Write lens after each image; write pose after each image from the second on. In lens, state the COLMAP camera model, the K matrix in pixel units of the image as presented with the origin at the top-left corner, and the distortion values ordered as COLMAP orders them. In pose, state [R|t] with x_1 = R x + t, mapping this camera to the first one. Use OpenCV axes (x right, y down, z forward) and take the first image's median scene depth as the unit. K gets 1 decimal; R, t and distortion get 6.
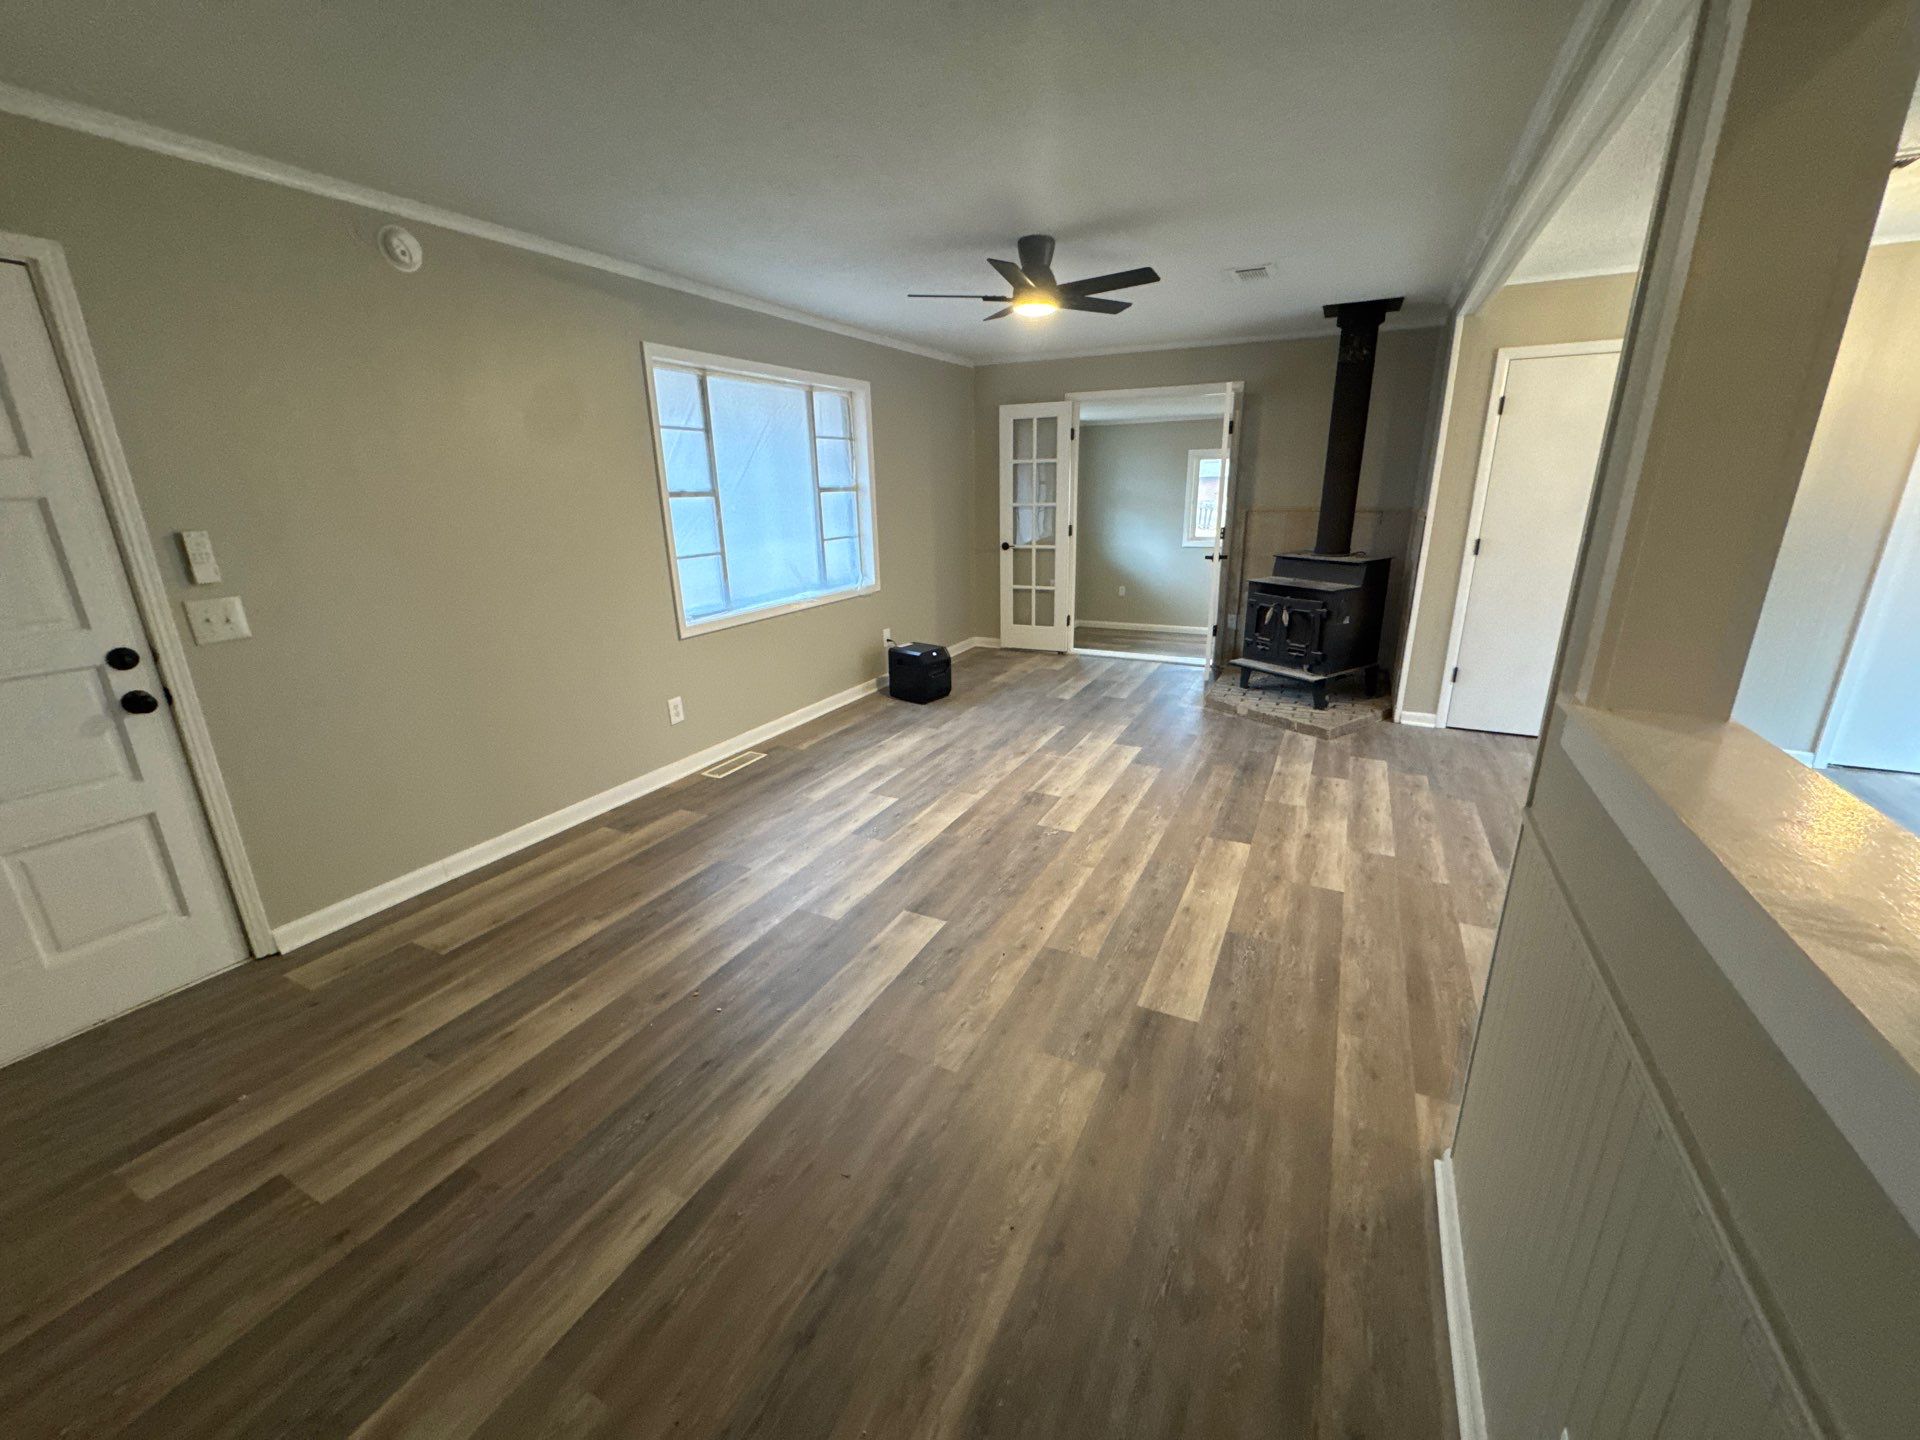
lens RADIAL K [[762.9, 0, 961.8], [0, 762.9, 714.6], [0, 0, 1]] dist [-0.004285, 0.000471]
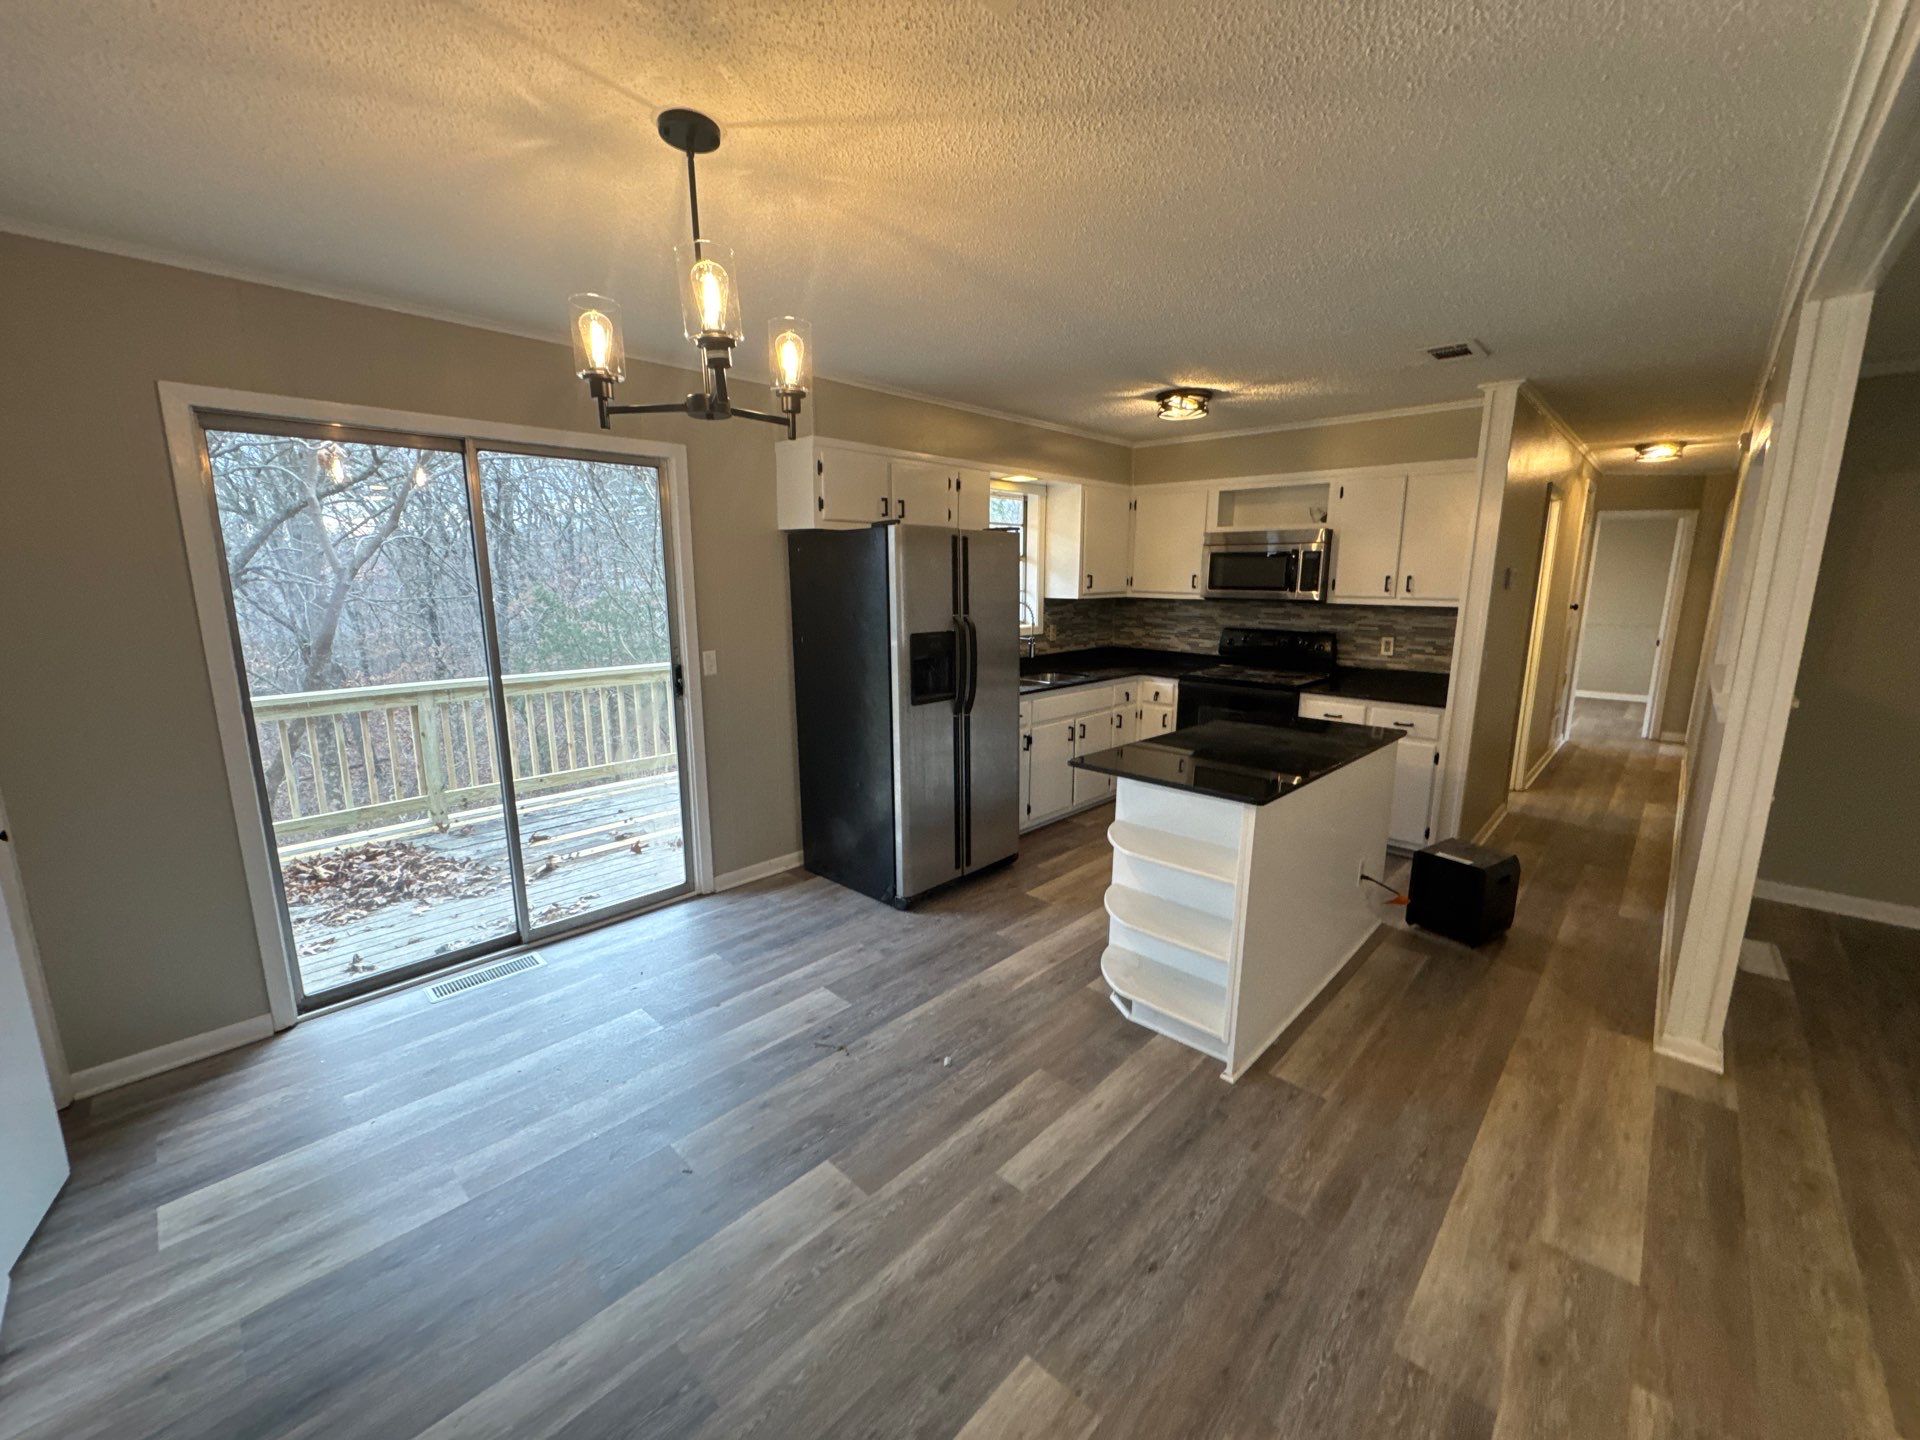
lens RADIAL K [[762.9, 0, 957.3], [0, 762.9, 717.4], [0, 0, 1]] dist [-0.004285, 0.000471]
pose [[-0.955314, -0.037209, 0.293241, 0.738724], [0.102983, 0.887995, 0.448173, -0.356253], [-0.277072, 0.458345, -0.844483, 1.059136]]
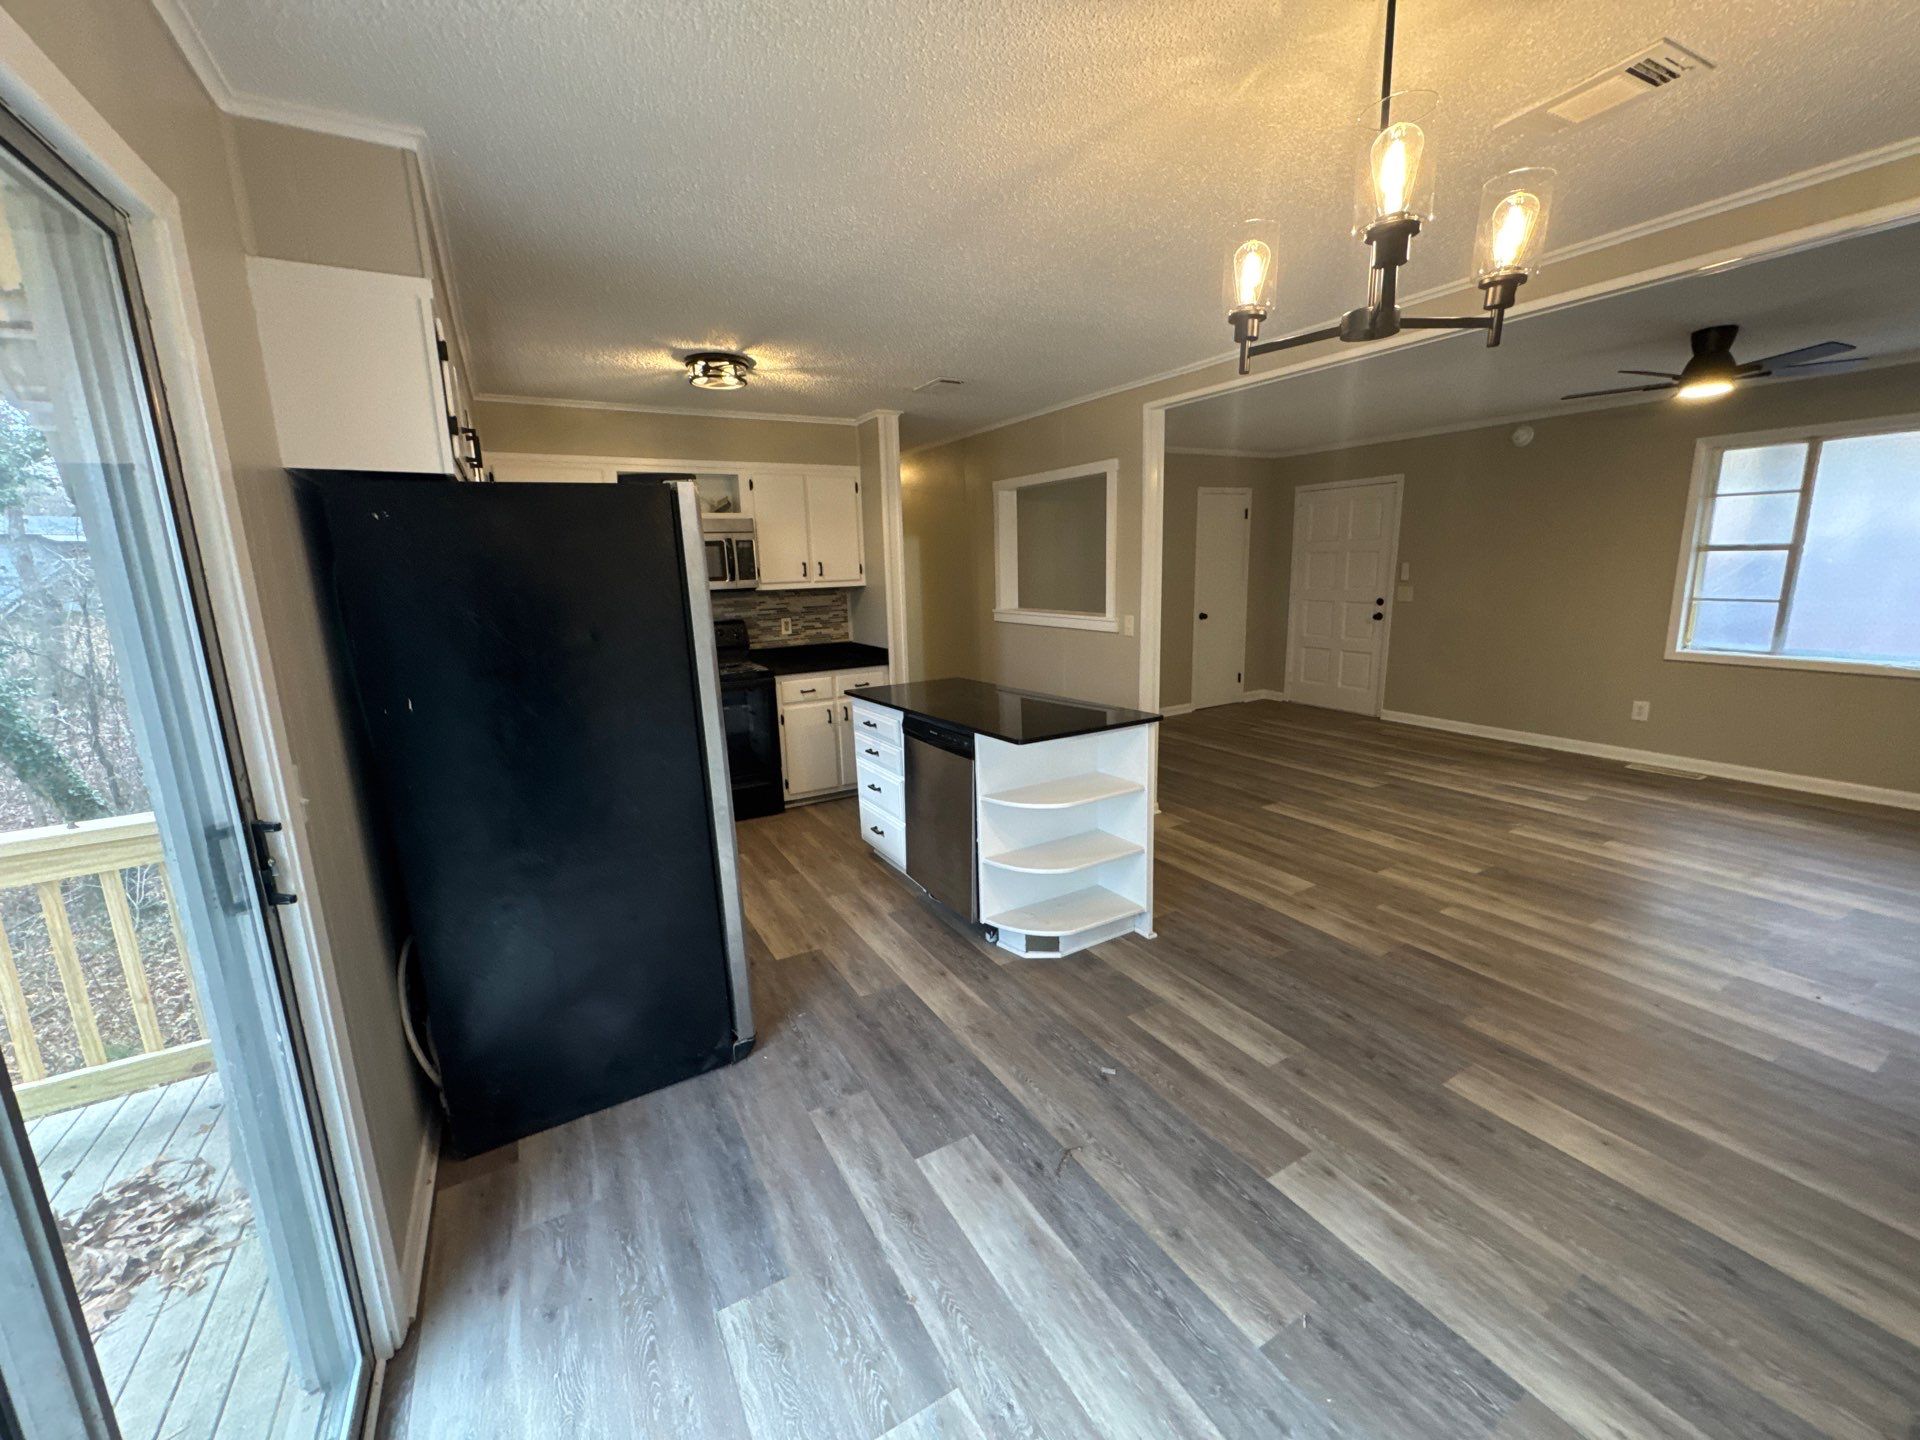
lens RADIAL K [[762.9, 0, 963.4], [0, 762.9, 716.0], [0, 0, 1]] dist [-0.004285, 0.000471]
pose [[-0.549167, 0.201093, -0.811158, 1.445730], [-0.206107, 0.908047, 0.364651, -0.255211], [0.809898, 0.367440, -0.457223, 0.716746]]
